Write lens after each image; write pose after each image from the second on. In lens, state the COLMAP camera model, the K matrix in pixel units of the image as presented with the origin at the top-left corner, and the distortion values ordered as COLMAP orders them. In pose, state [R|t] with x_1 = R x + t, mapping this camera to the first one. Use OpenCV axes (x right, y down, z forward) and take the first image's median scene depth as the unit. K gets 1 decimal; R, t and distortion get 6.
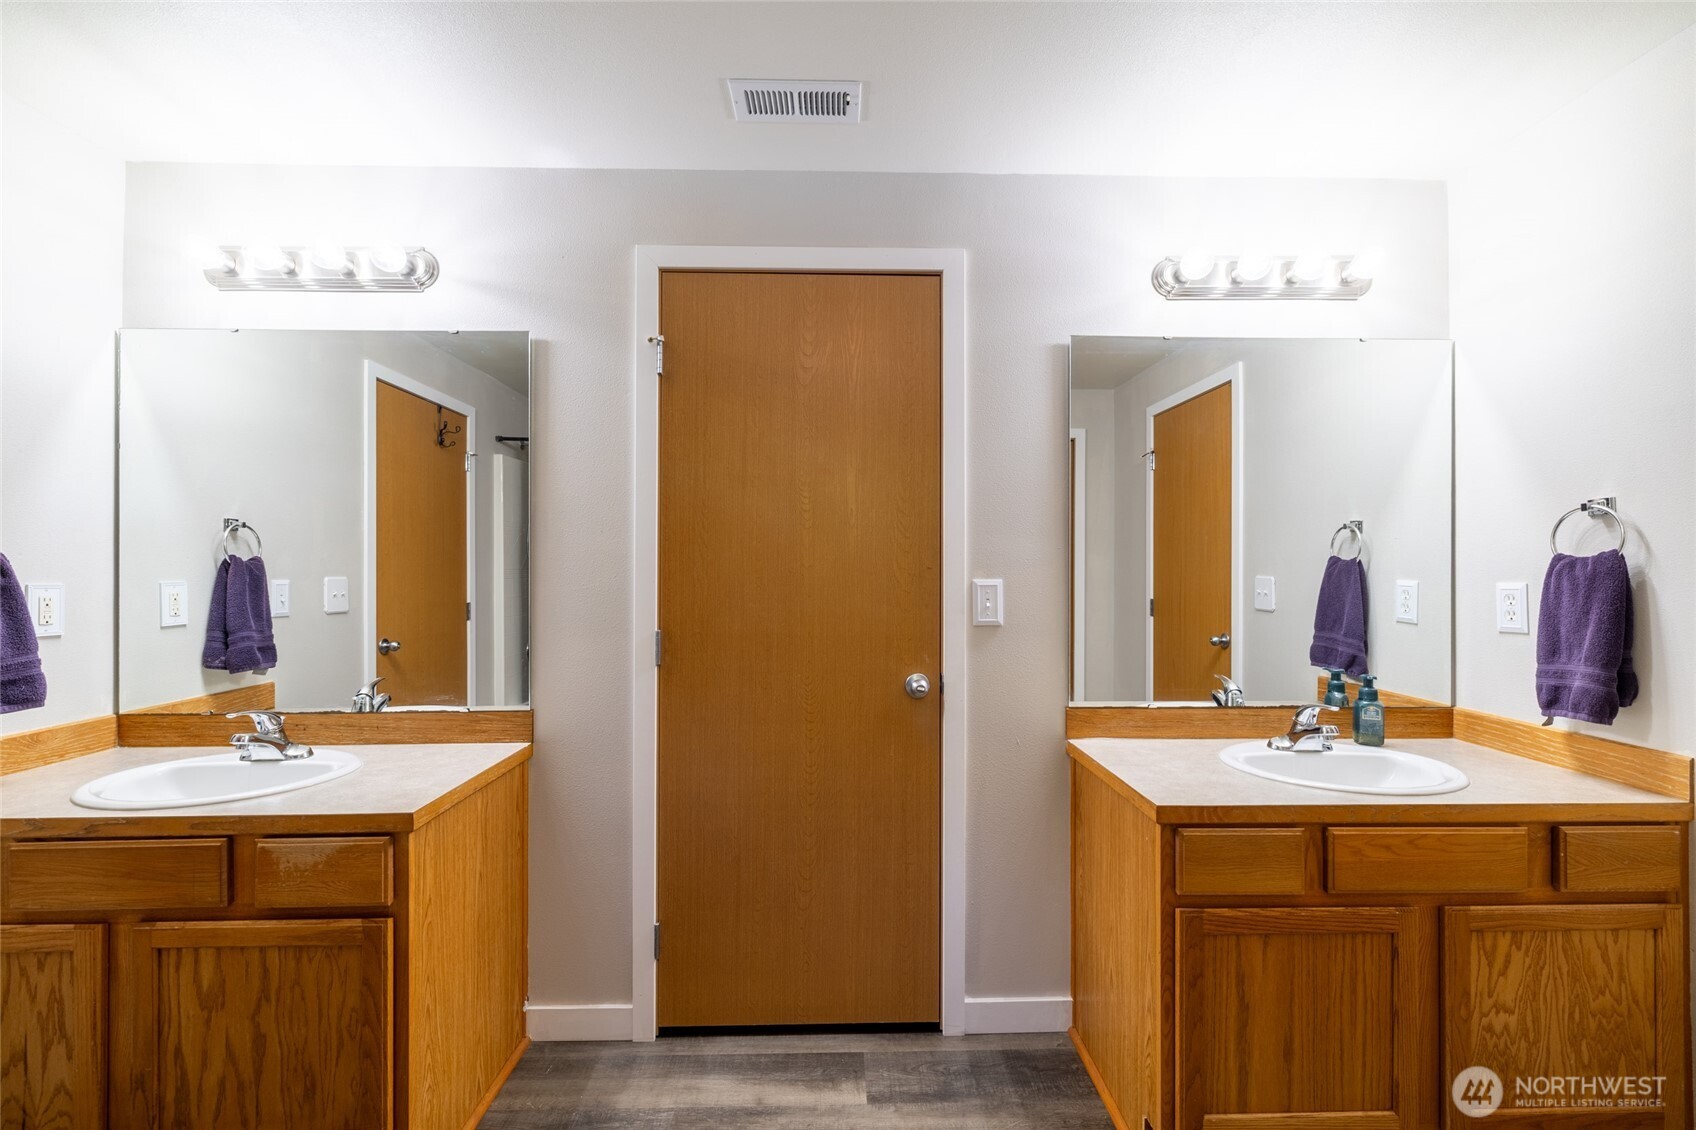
lens RADIAL K [[713.4, 0, 851.0], [0, 713.4, 563.9], [0, 0, 1]] dist [-0.000443, -0.000014]
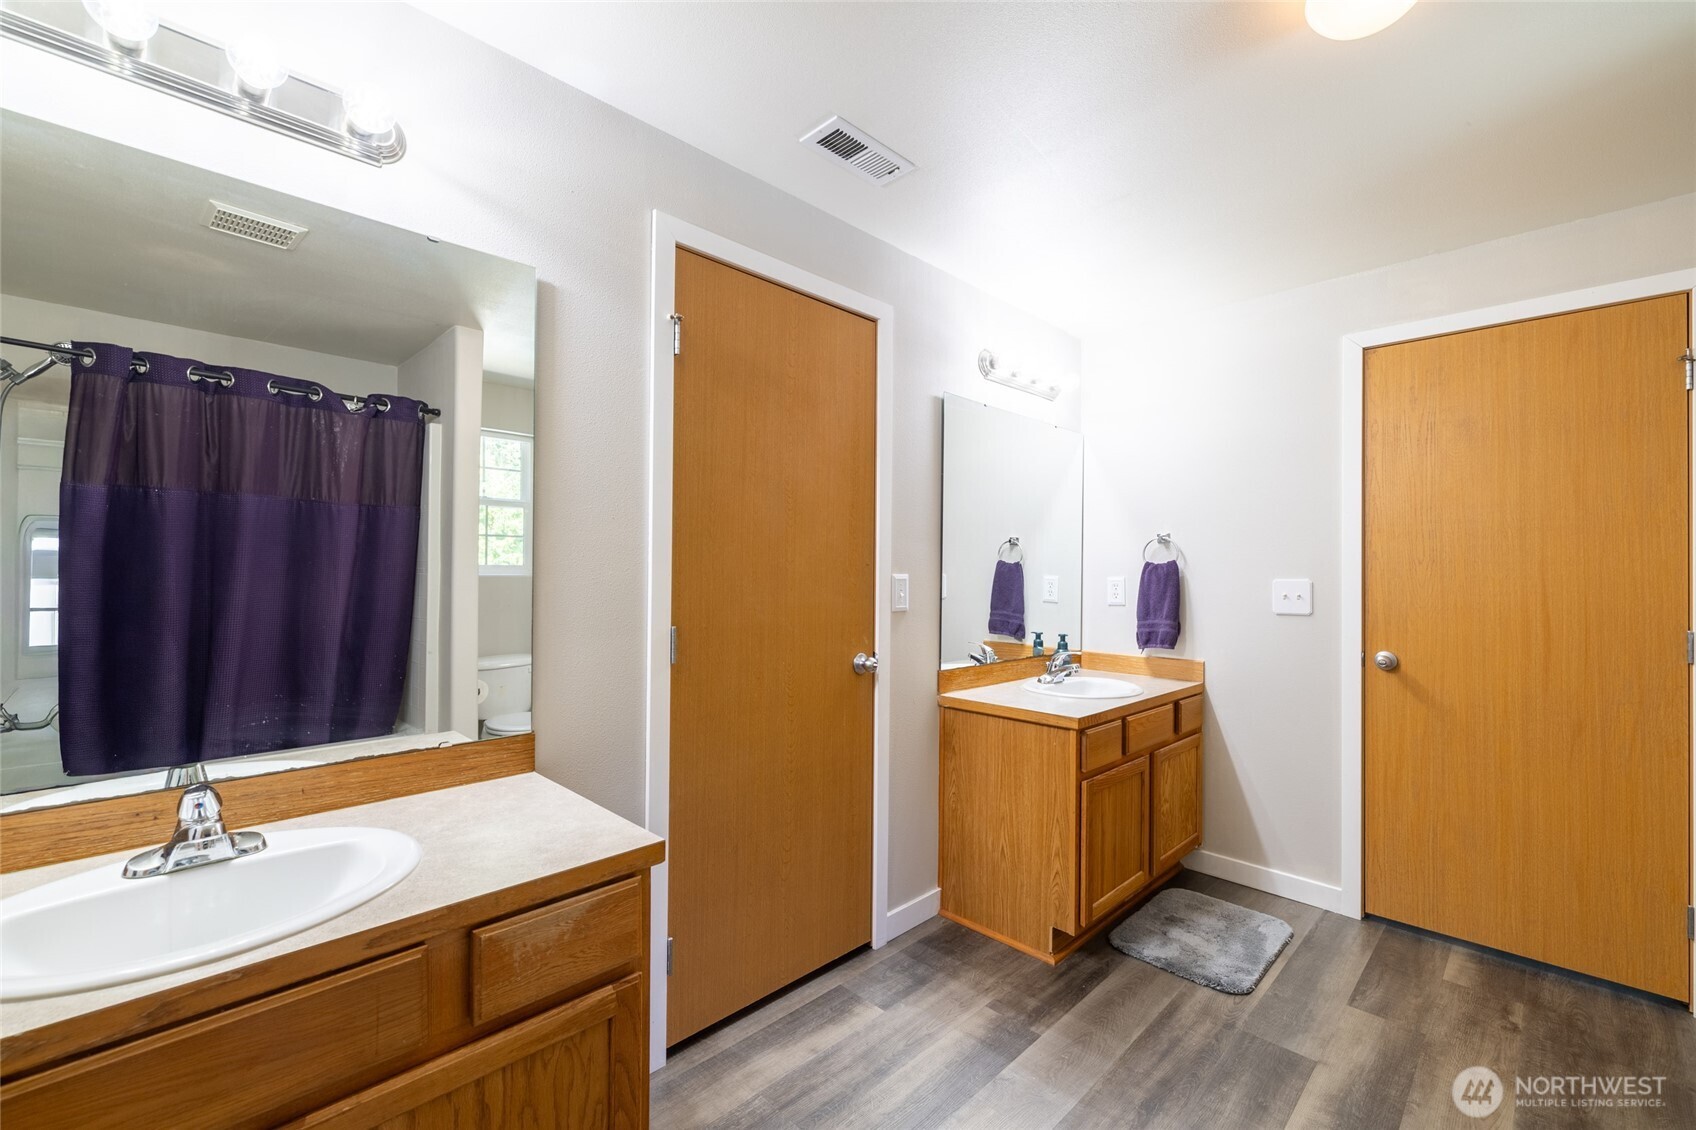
lens RADIAL K [[713.4, 0, 848.5], [0, 713.4, 564.3], [0, 0, 1]] dist [-0.000443, -0.000014]
pose [[0.722492, 0.014106, 0.691236, -0.829322], [-0.015928, 0.999866, -0.003756, 0.011108], [-0.691196, -0.008296, 0.722620, 0.175658]]
